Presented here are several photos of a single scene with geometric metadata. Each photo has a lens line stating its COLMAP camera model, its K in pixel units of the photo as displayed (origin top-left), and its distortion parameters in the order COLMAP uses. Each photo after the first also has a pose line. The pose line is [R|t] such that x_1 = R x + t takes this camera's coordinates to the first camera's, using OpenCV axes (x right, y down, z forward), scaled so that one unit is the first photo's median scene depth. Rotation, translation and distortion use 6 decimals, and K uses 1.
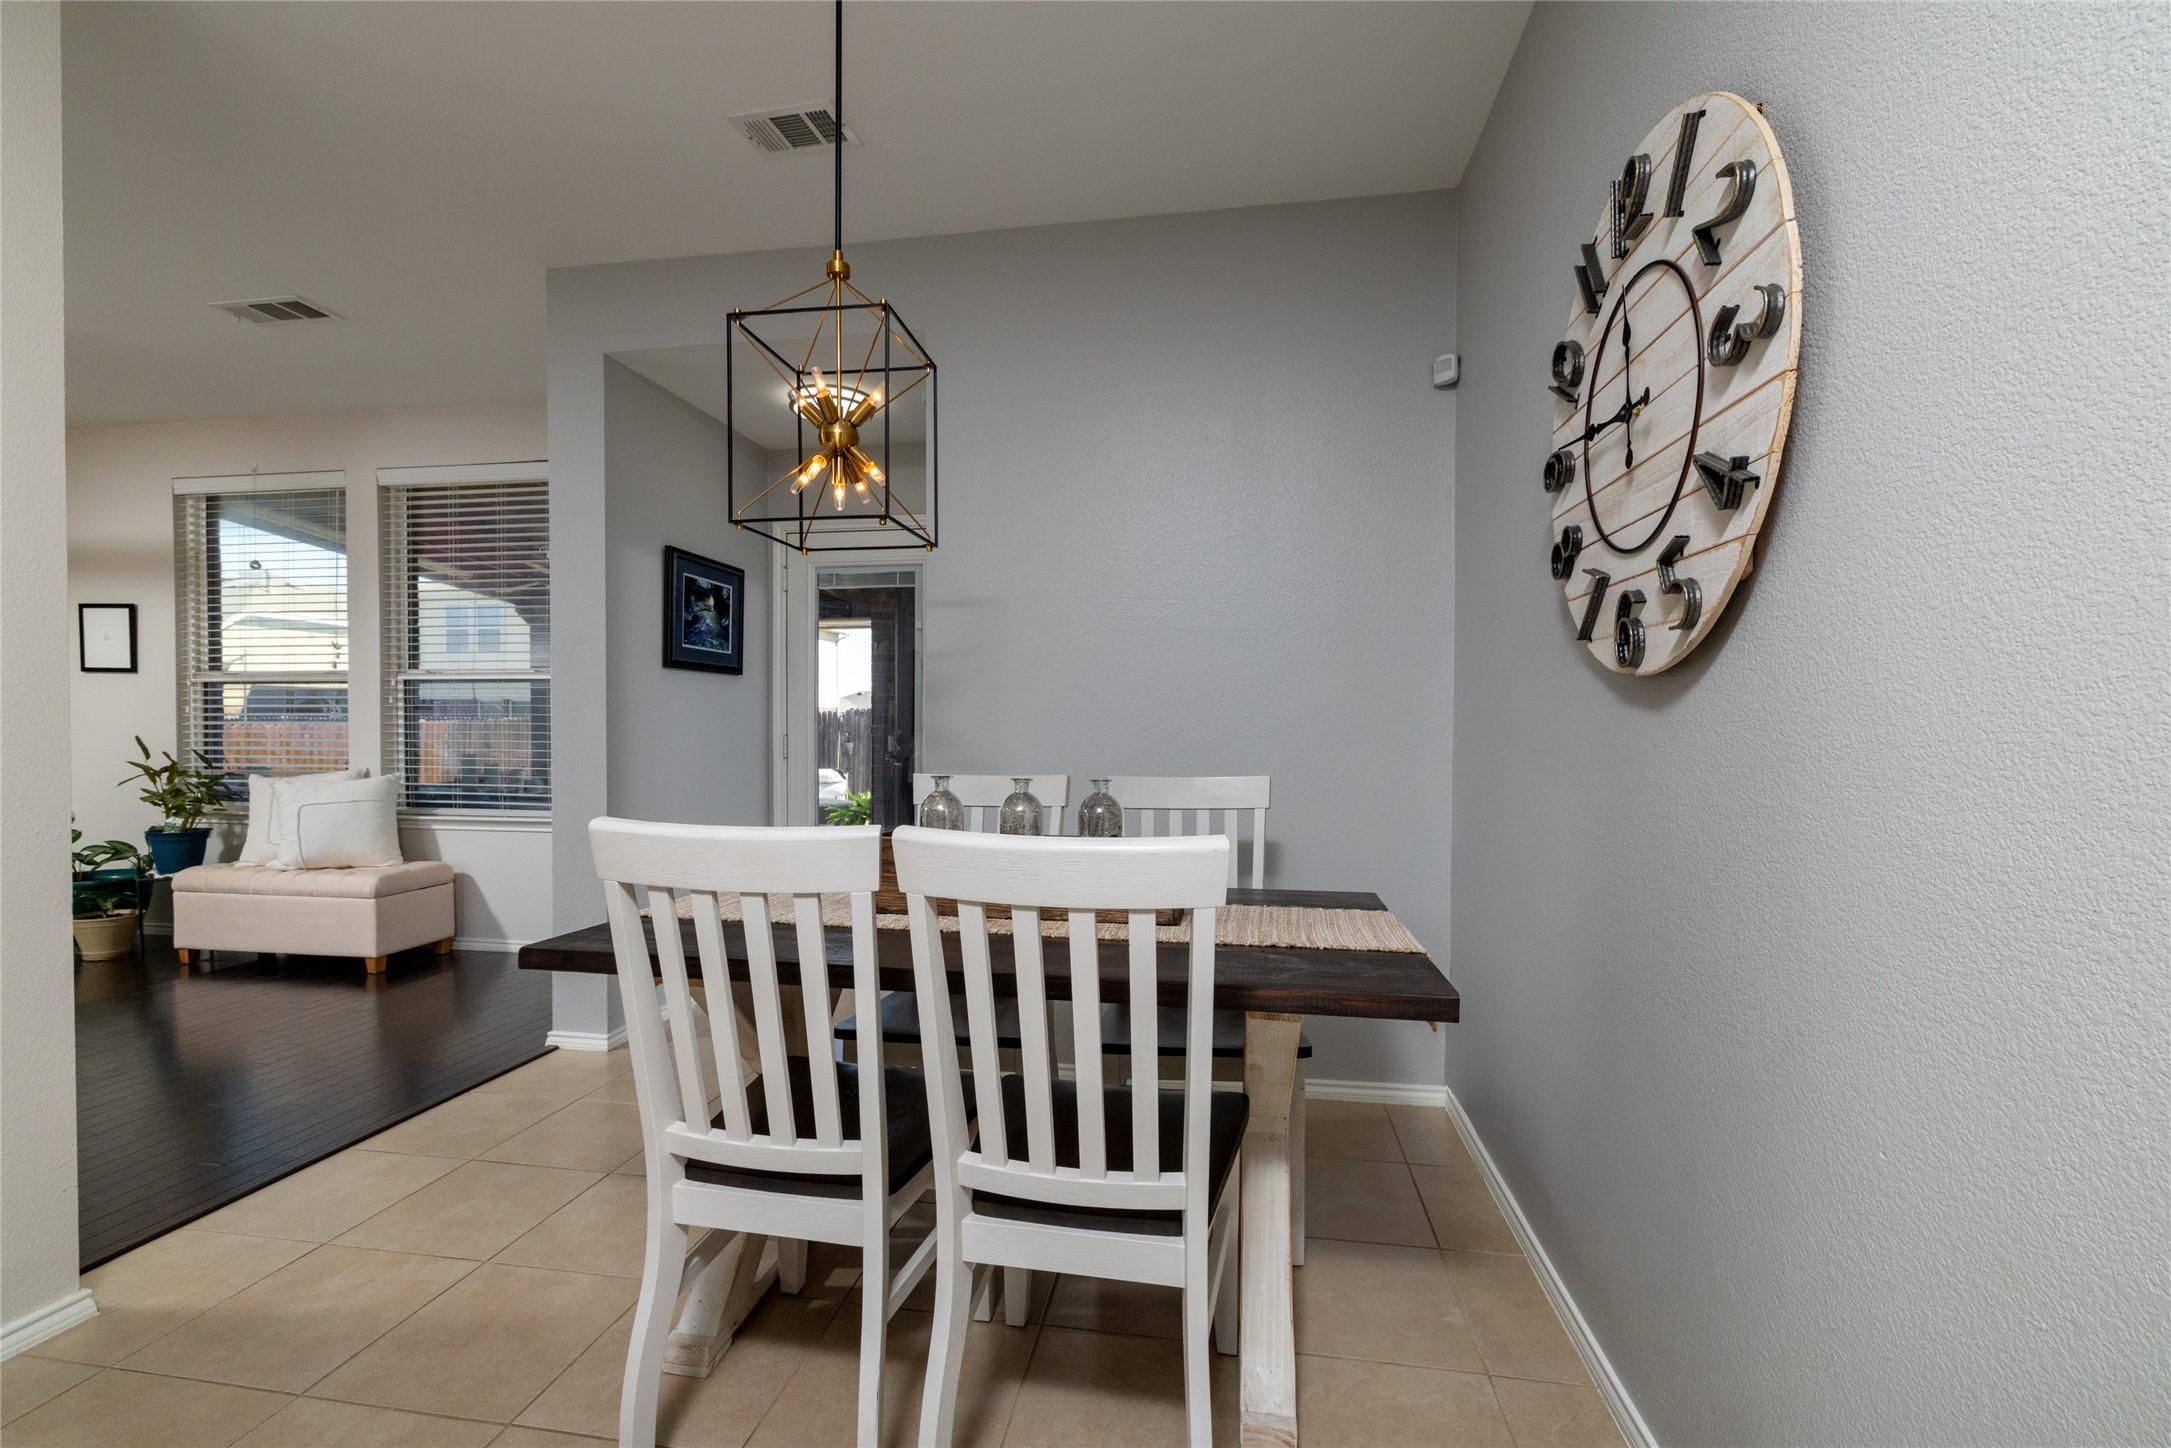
lens RADIAL K [[935.2, 0, 1082.3], [0, 935.2, 751.8], [0, 0, 1]] dist [-0.007090, 0.003322]
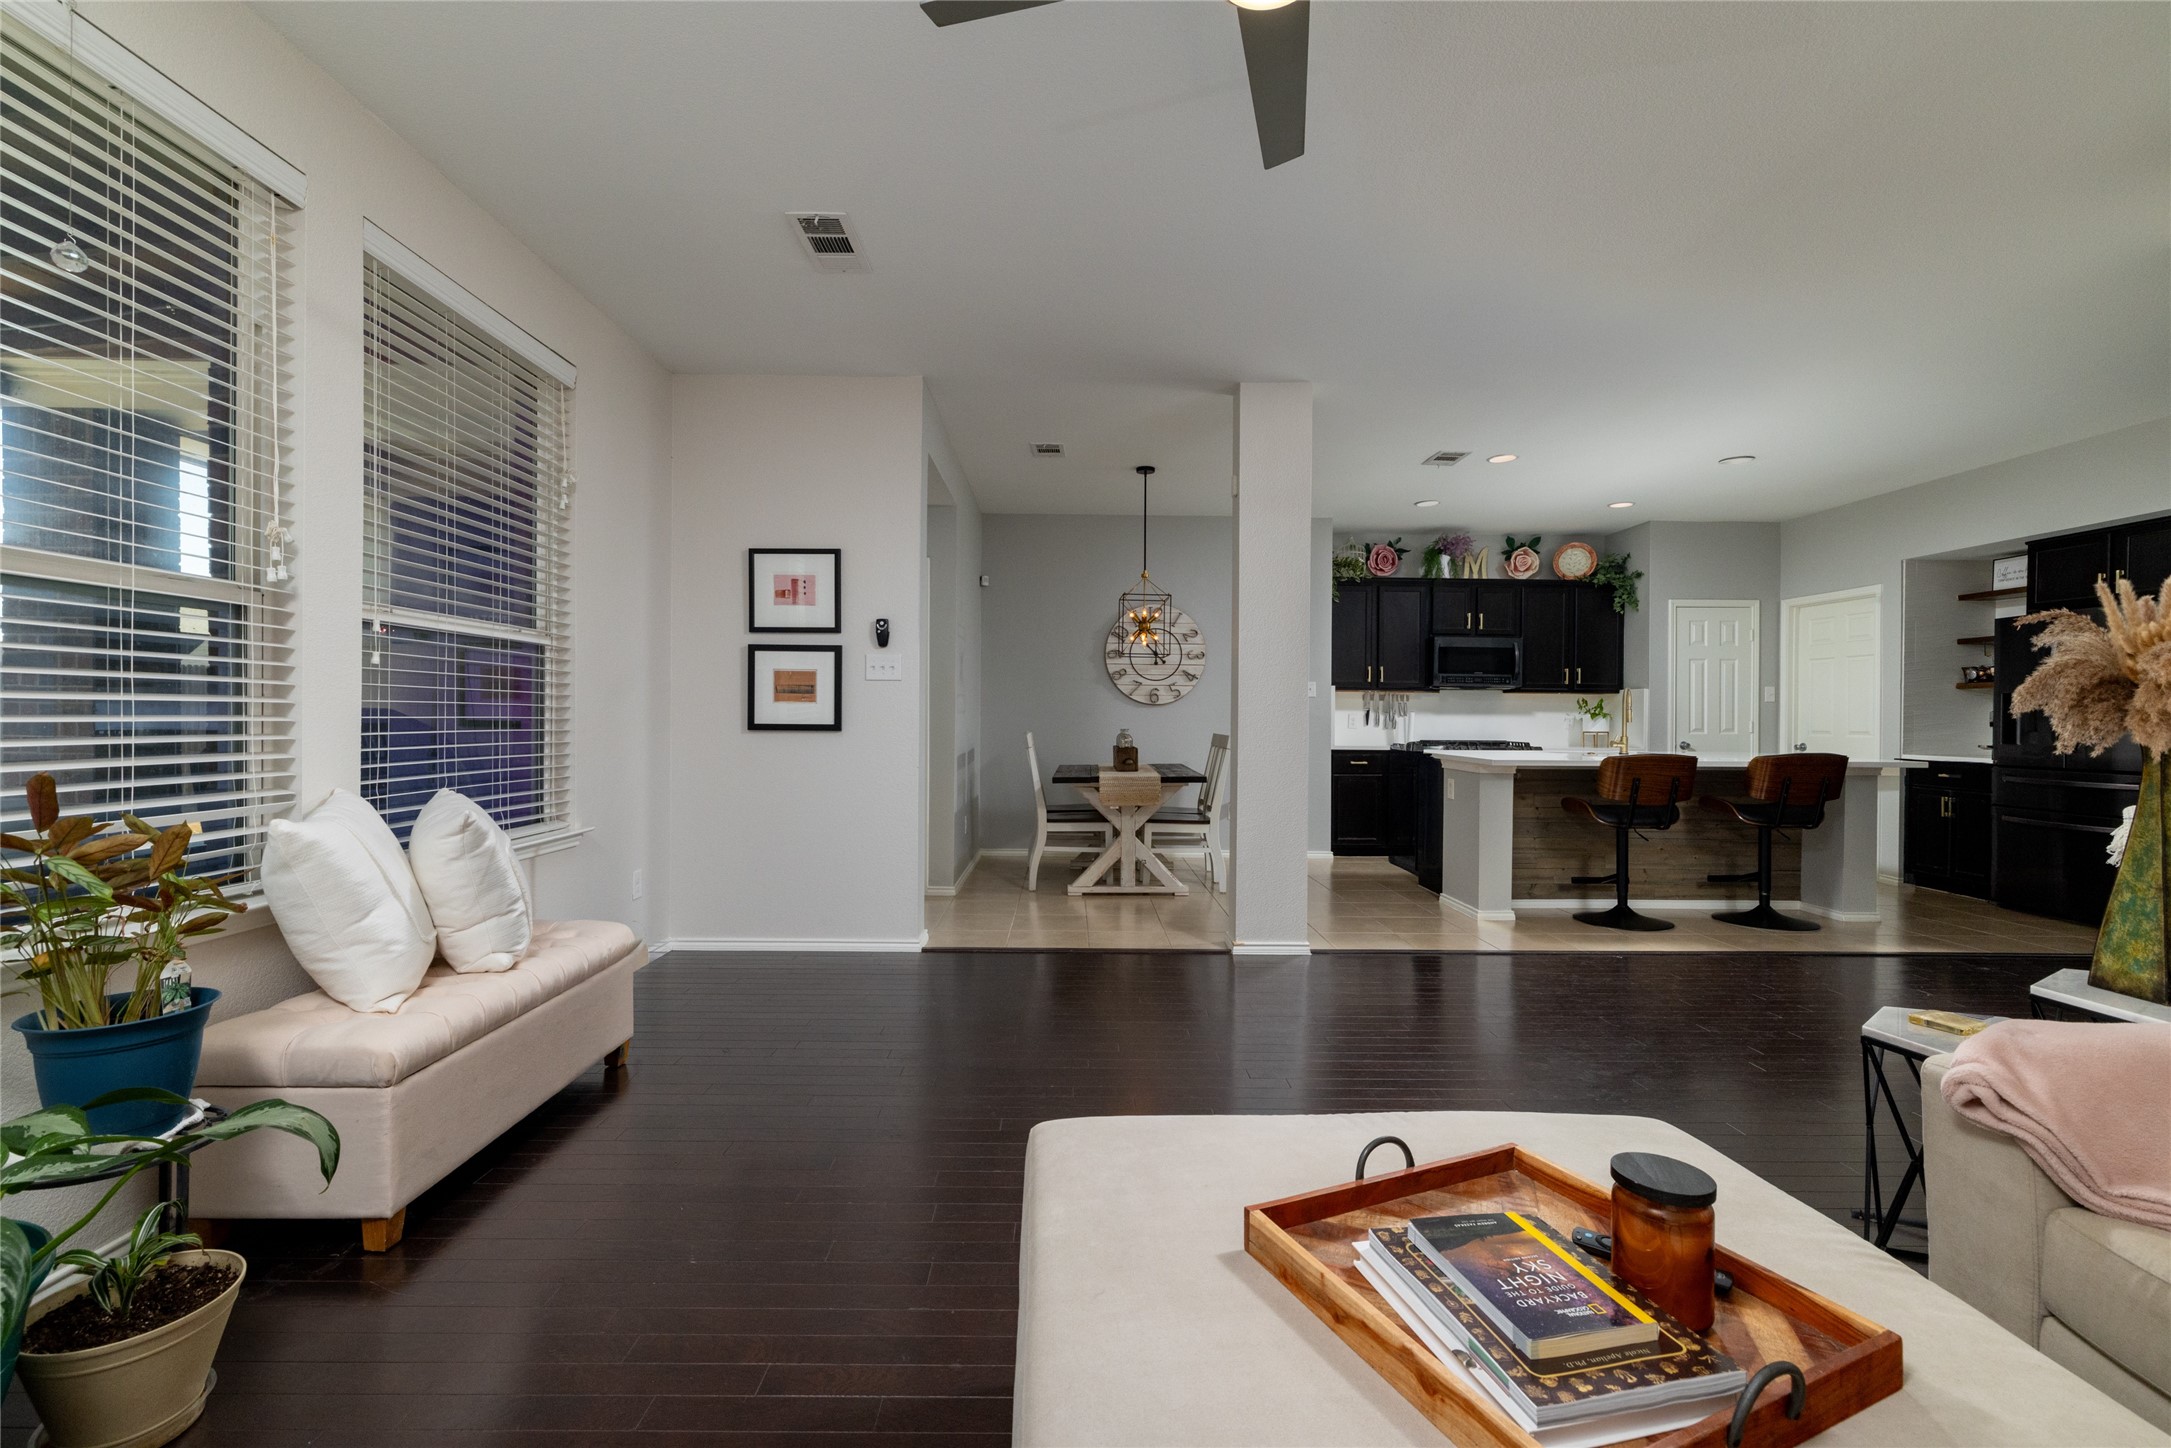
lens RADIAL K [[935.2, 0, 1065.3], [0, 935.2, 722.0], [0, 0, 1]] dist [-0.007090, 0.003322]
pose [[-0.164437, -0.010606, 0.986331, -1.931833], [0.018959, 0.999723, 0.013910, -0.028167], [-0.986205, 0.020987, -0.164190, 1.014821]]
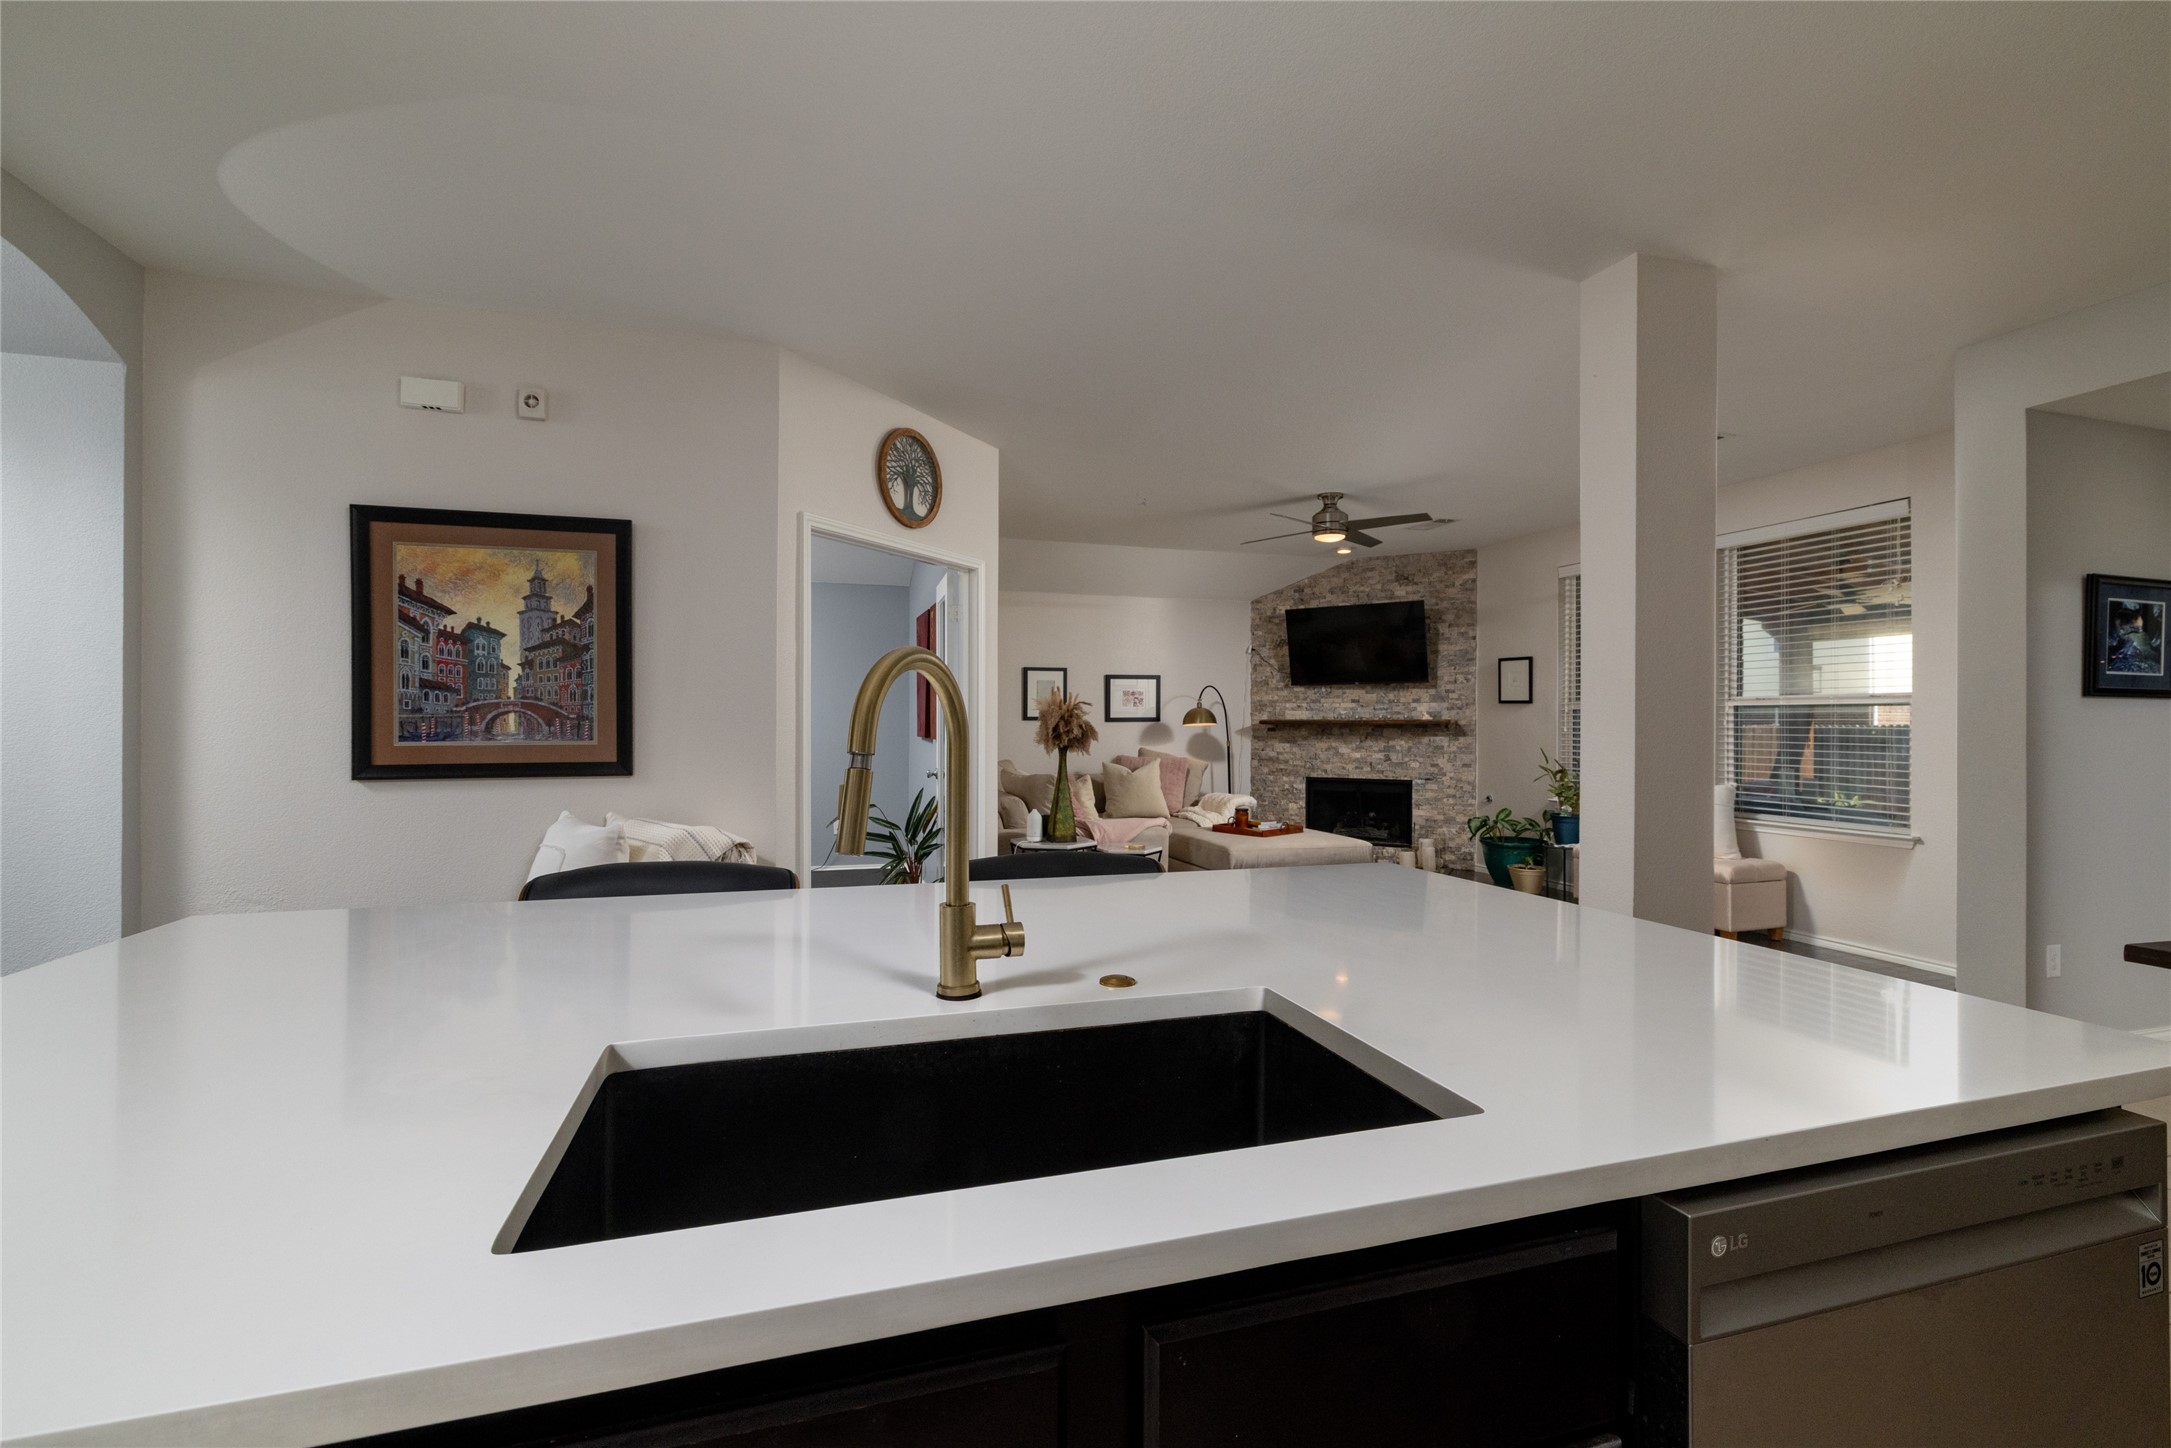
lens RADIAL K [[935.2, 0, 1069.9], [0, 935.2, 714.5], [0, 0, 1]] dist [-0.007090, 0.003322]
pose [[0.440145, -0.008990, -0.897882, -0.035534], [-0.028511, 0.999306, -0.023982, -0.018526], [0.897474, 0.036155, 0.439583, -0.438543]]
